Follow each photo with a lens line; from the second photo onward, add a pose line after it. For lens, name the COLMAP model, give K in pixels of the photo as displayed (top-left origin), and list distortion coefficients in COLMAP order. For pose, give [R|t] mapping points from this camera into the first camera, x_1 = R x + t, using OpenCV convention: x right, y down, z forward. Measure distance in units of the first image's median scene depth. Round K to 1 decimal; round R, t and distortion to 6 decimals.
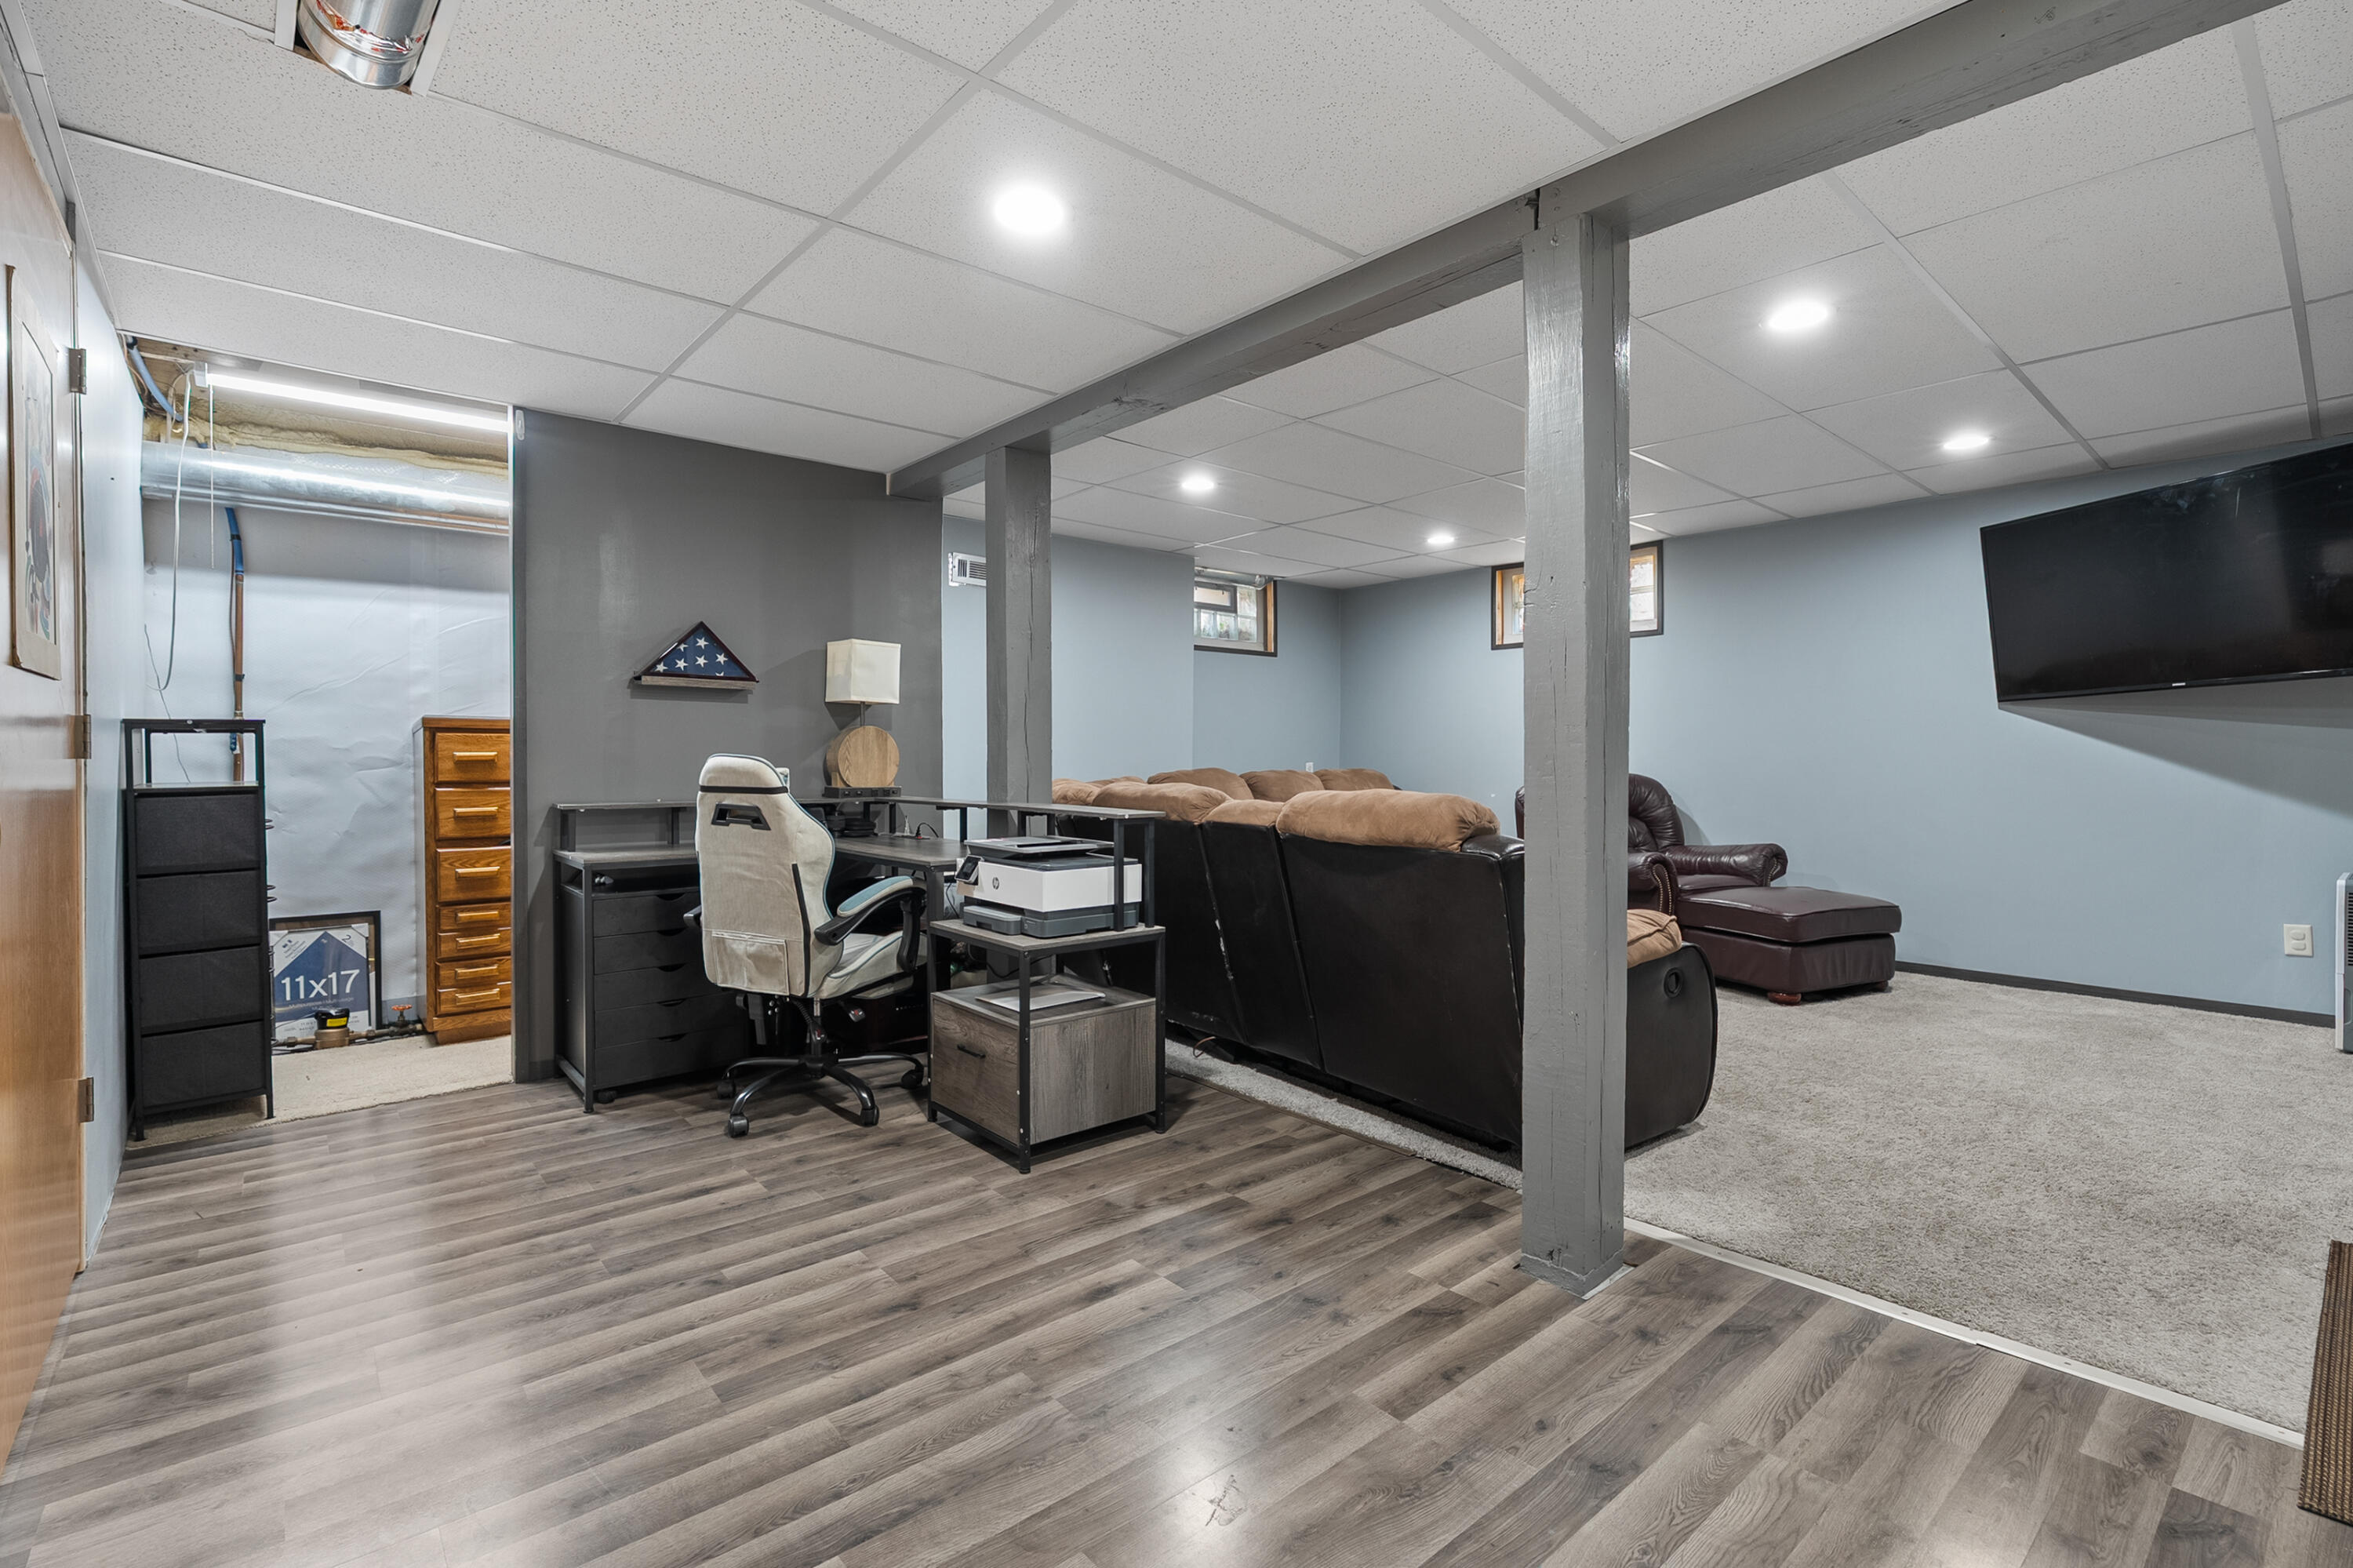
lens RADIAL K [[1051.6, 0, 1177.7], [0, 1051.6, 767.0], [0, 0, 1]] dist [-0.023362, 0.008020]
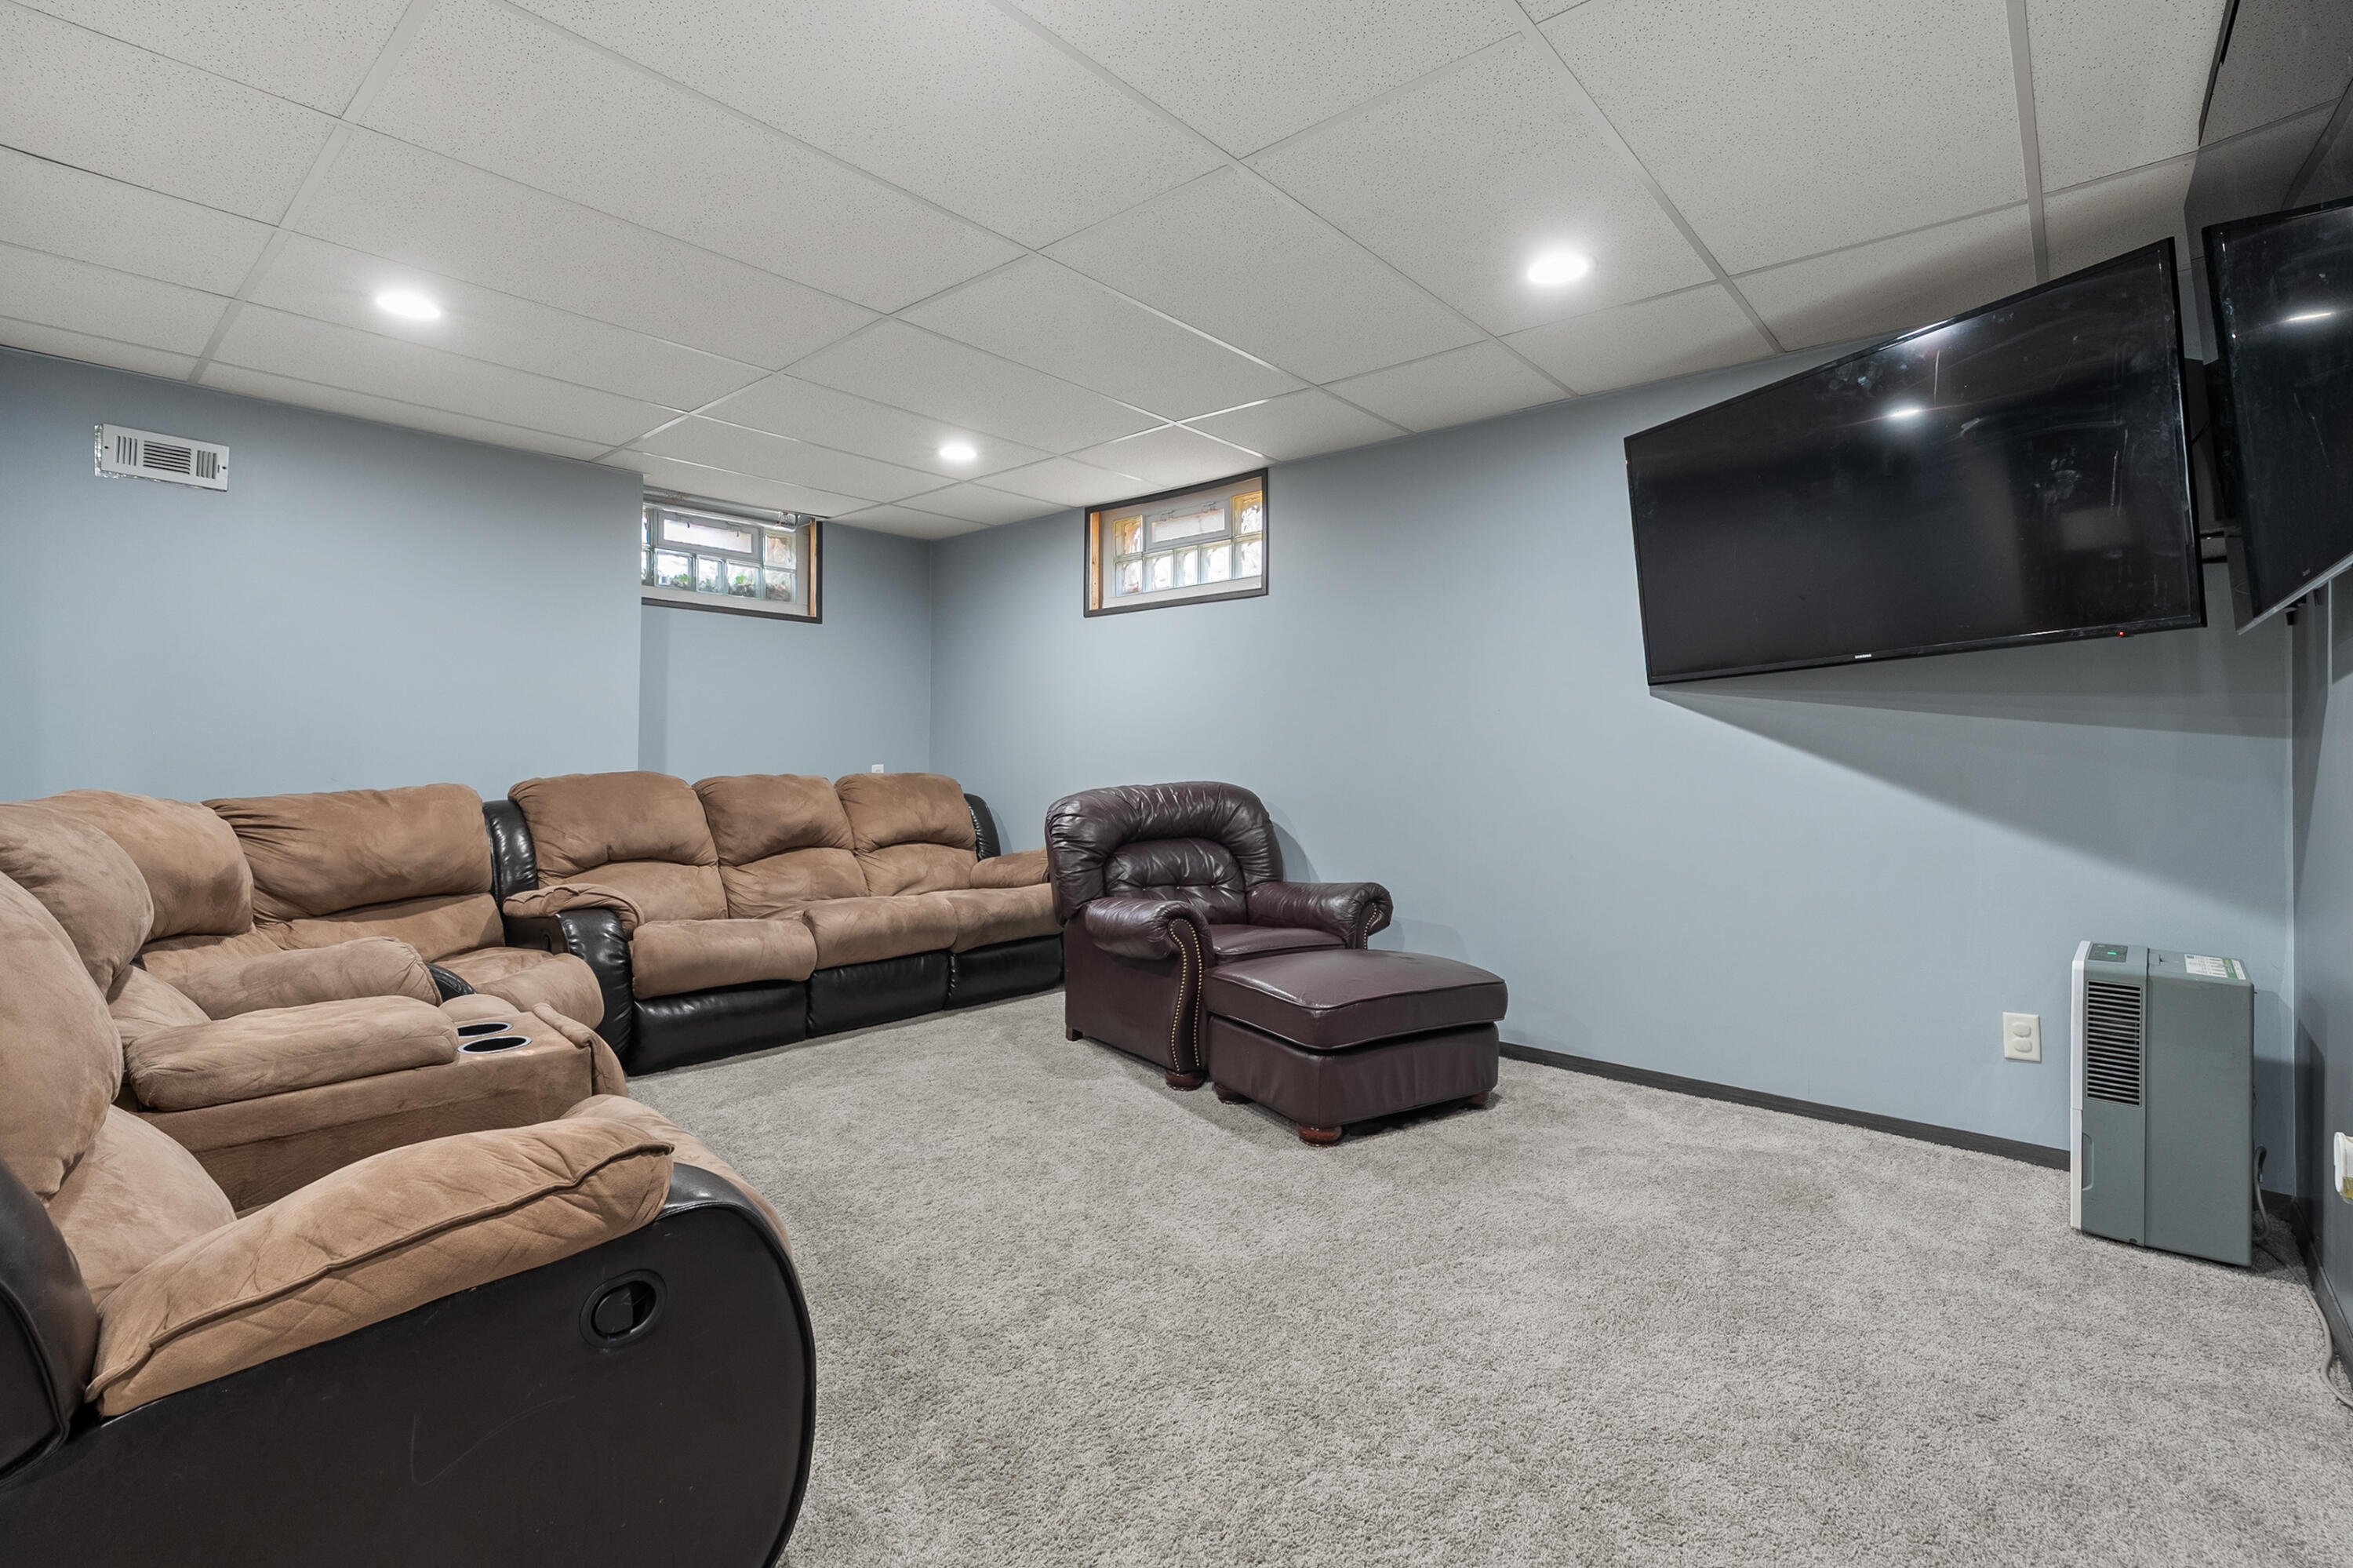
lens RADIAL K [[1080.8, 0, 1169.6], [0, 1080.8, 766.1], [0, 0, 1]] dist [0.002039, 0.000143]
pose [[0.989716, 0.005018, 0.142960, 0.335738], [-0.004868, 0.999987, -0.001399, -0.004788], [-0.142965, 0.000689, 0.989728, 0.296209]]
